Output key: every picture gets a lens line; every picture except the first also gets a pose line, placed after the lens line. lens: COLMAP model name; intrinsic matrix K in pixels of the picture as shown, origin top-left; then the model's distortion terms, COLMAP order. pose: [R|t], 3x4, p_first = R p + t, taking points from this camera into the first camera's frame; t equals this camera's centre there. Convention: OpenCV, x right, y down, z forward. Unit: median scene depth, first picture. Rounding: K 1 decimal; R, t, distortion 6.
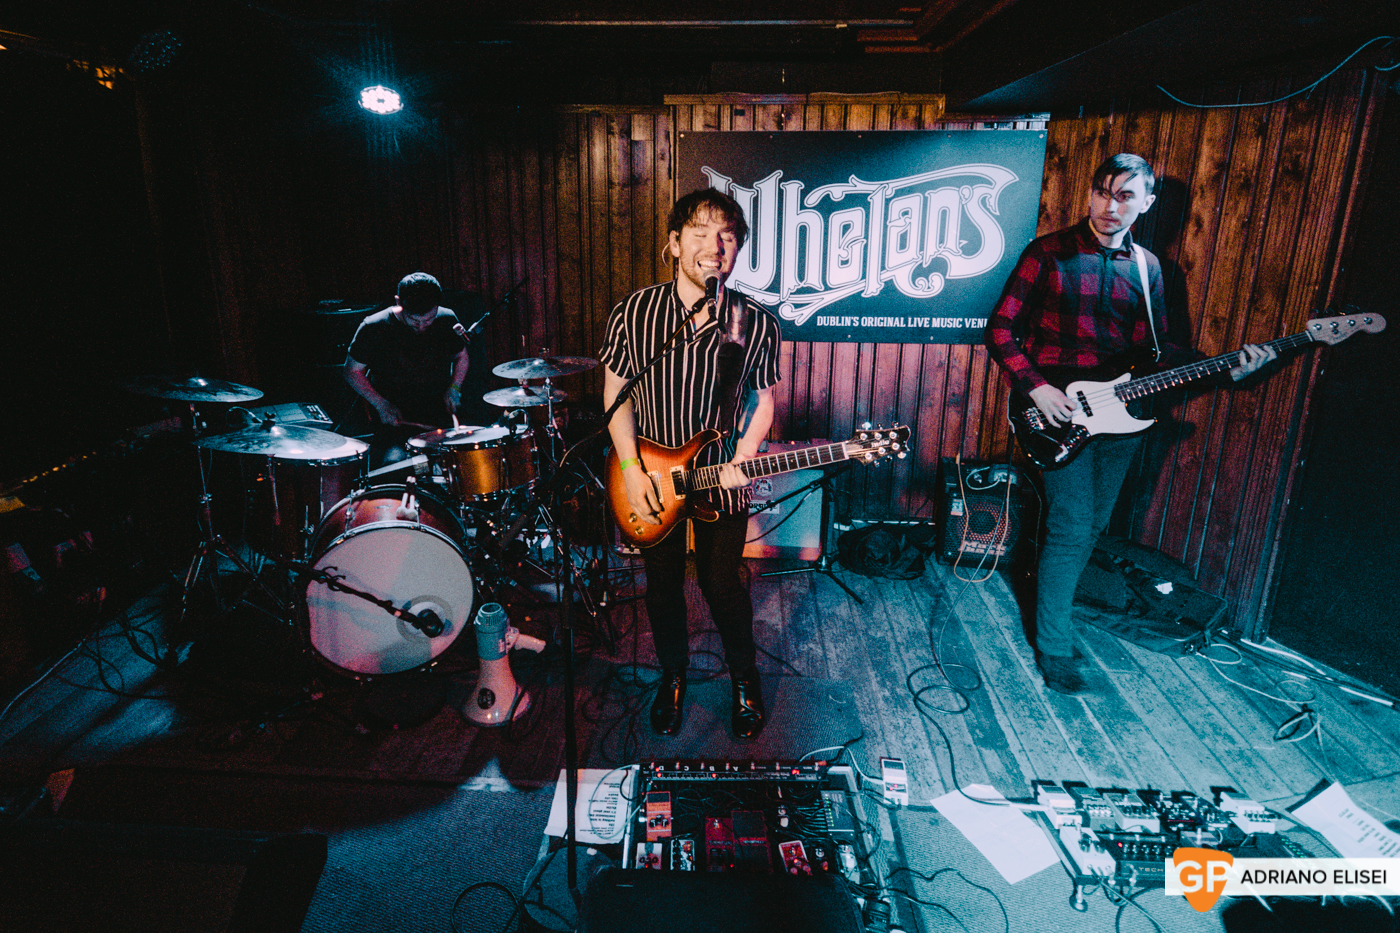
lens RADIAL K [[729.1, 0, 684.9], [0, 729.1, 399.4], [0, 0, 1]] dist [-0.016956, -0.001976]
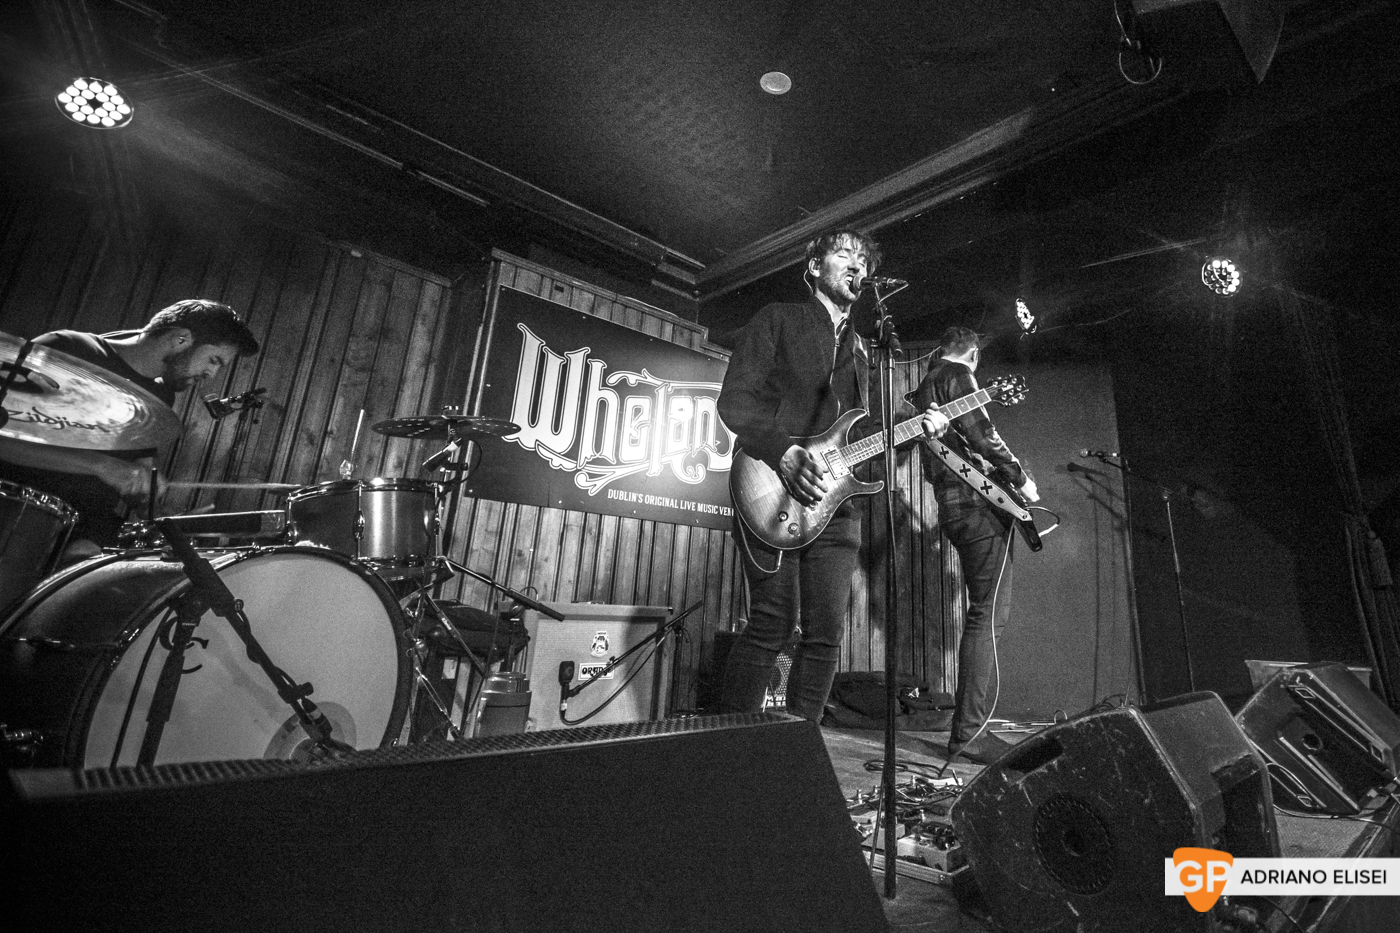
lens RADIAL K [[729.1, 0, 816.7], [0, 729.1, 382.6], [0, 0, 1]] dist [-0.016956, -0.001976]
pose [[0.613535, 0.257871, 0.746377, -0.451629], [0.182975, 0.873030, -0.452038, 0.278204], [-0.768177, 0.413909, 0.488450, 0.239148]]
